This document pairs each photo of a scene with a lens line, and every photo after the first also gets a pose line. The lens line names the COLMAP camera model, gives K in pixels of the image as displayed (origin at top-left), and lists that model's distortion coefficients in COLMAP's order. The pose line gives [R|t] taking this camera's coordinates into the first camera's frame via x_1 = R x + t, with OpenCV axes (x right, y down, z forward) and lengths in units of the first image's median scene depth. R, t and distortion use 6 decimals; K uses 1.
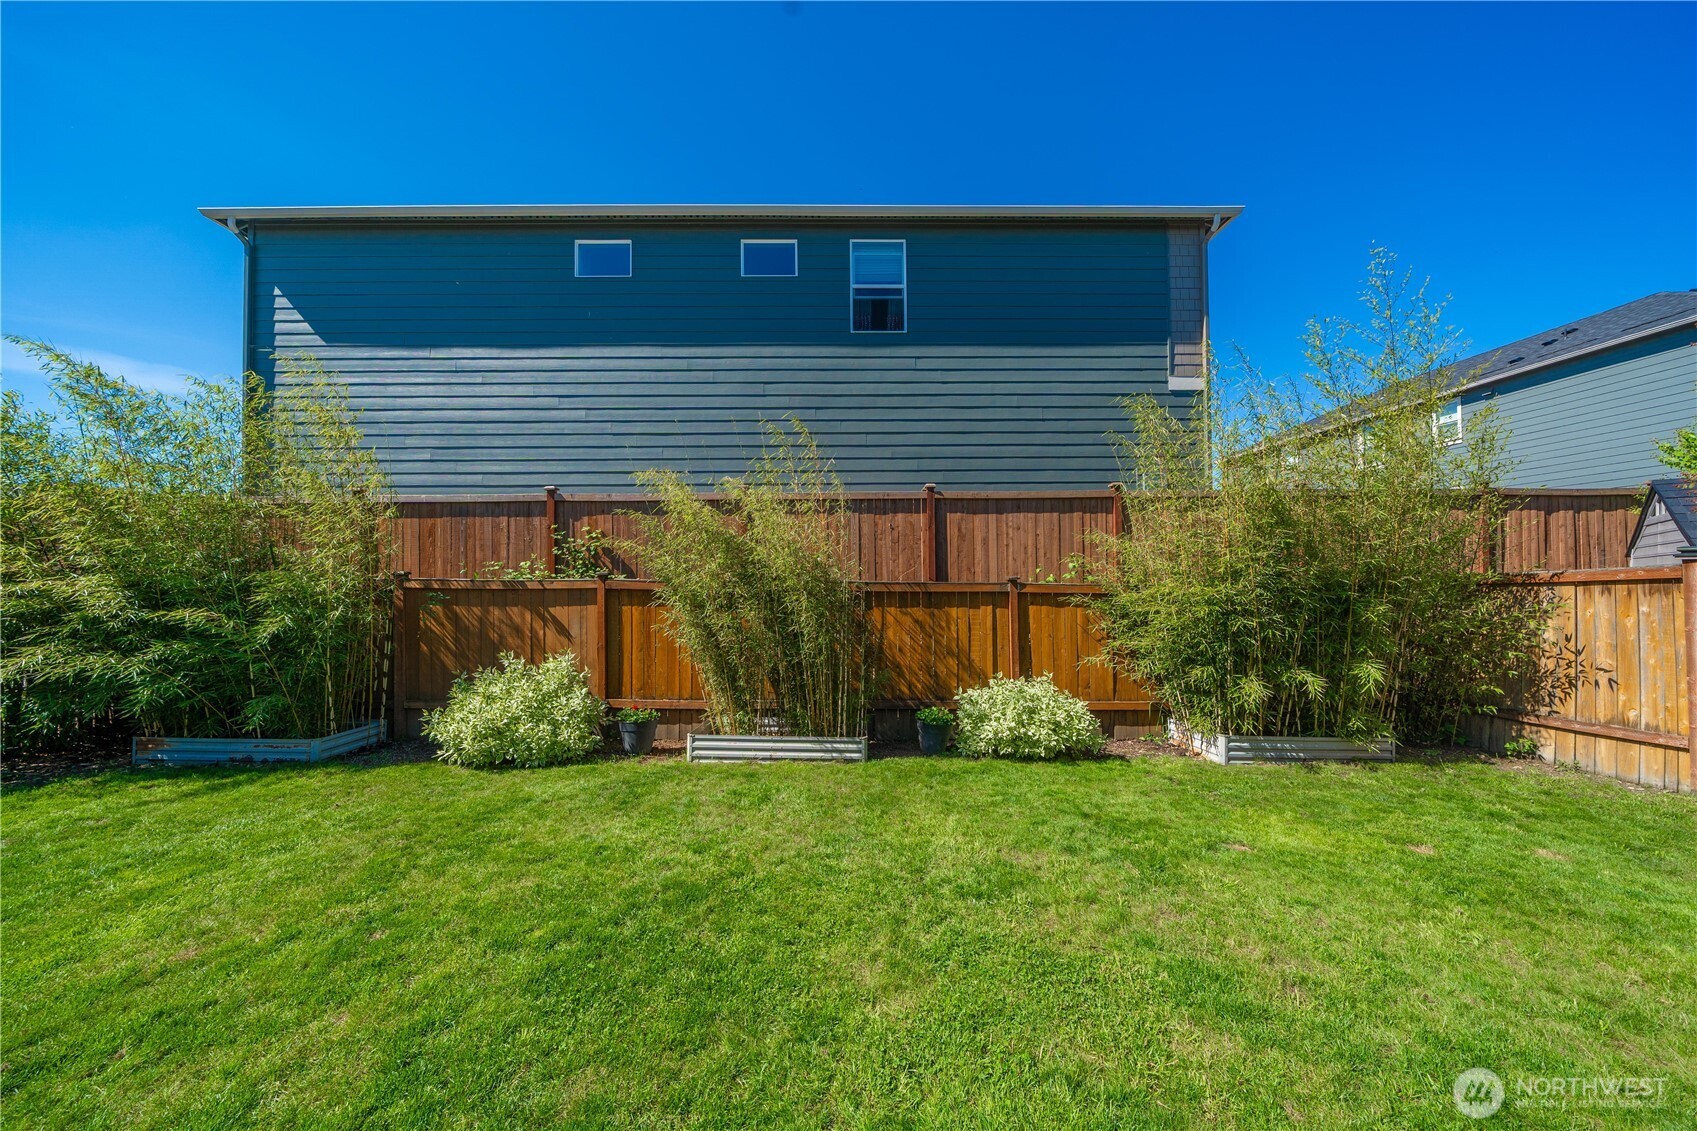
lens RADIAL K [[592.3, 0, 847.2], [0, 592.3, 570.0], [0, 0, 1]] dist [-0.001374, -0.000167]
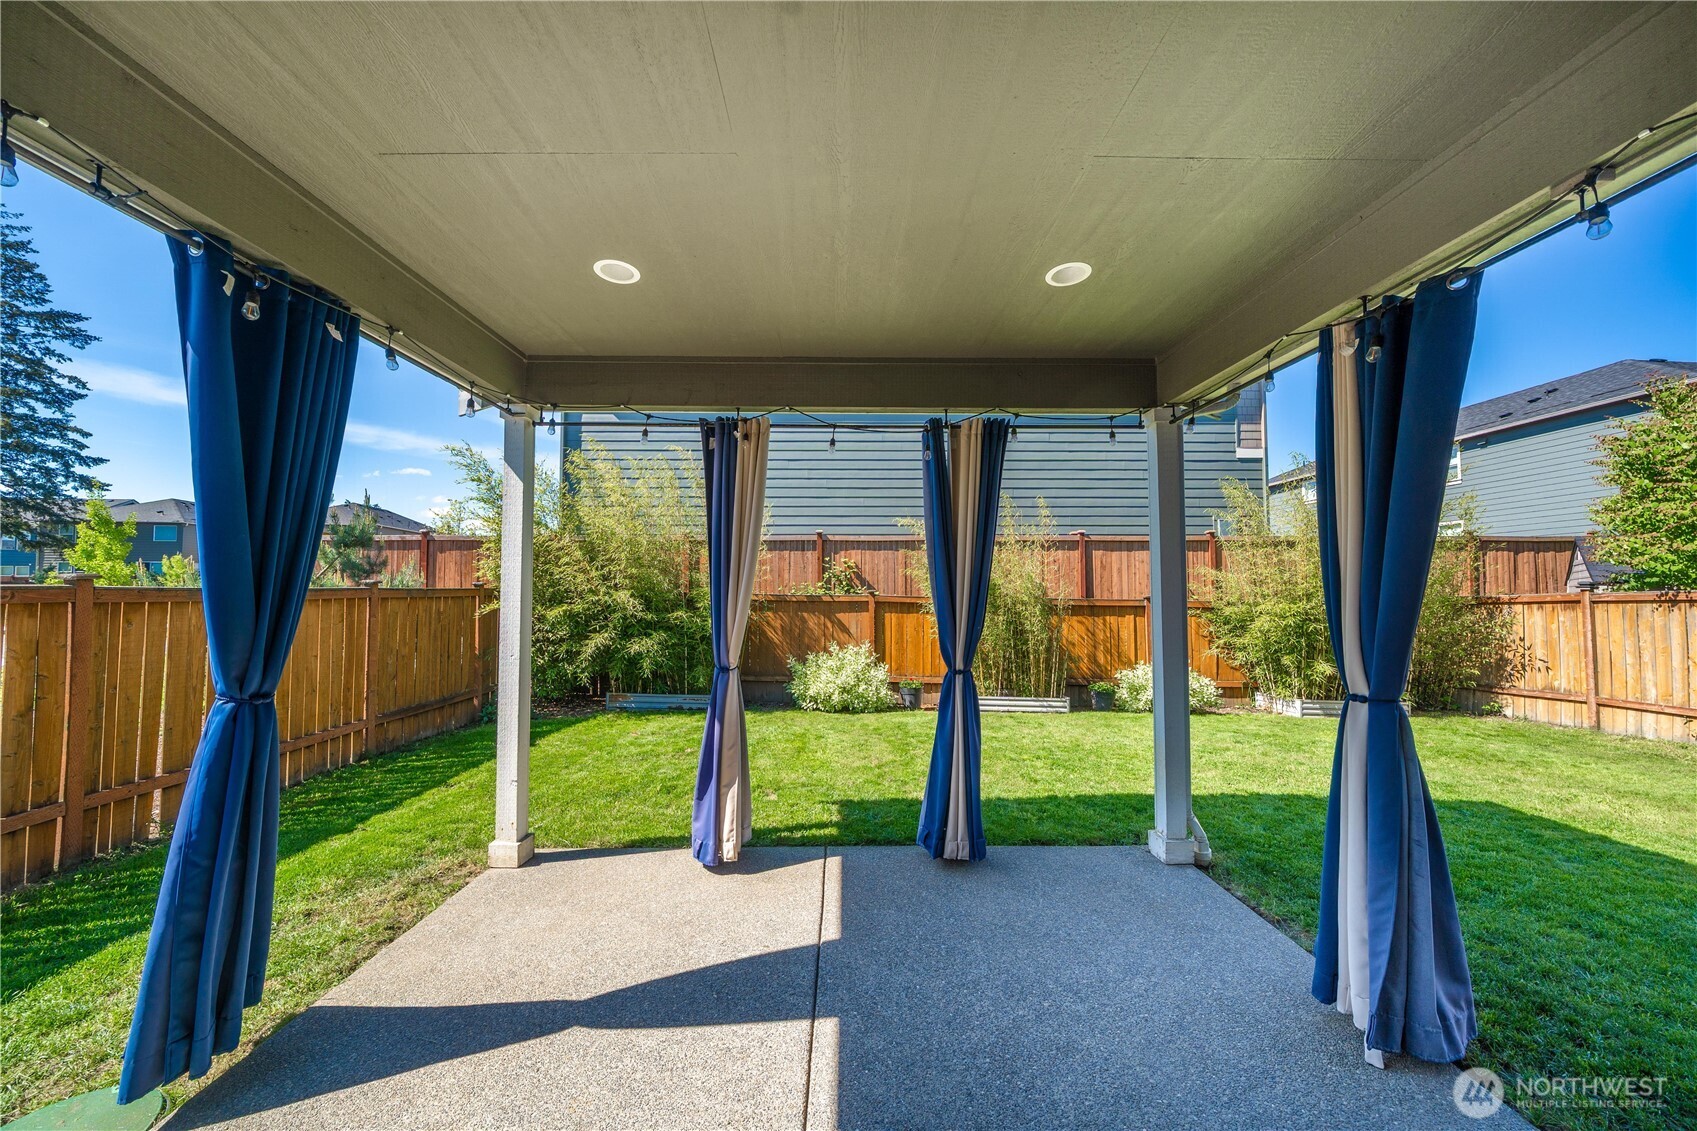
lens RADIAL K [[592.3, 0, 847.2], [0, 592.3, 570.0], [0, 0, 1]] dist [-0.001374, -0.000167]
pose [[0.999937, 0.008159, -0.007662, -0.466513], [-0.008349, 0.999651, -0.025045, -0.009444], [0.007455, 0.025108, 0.999657, -0.490856]]
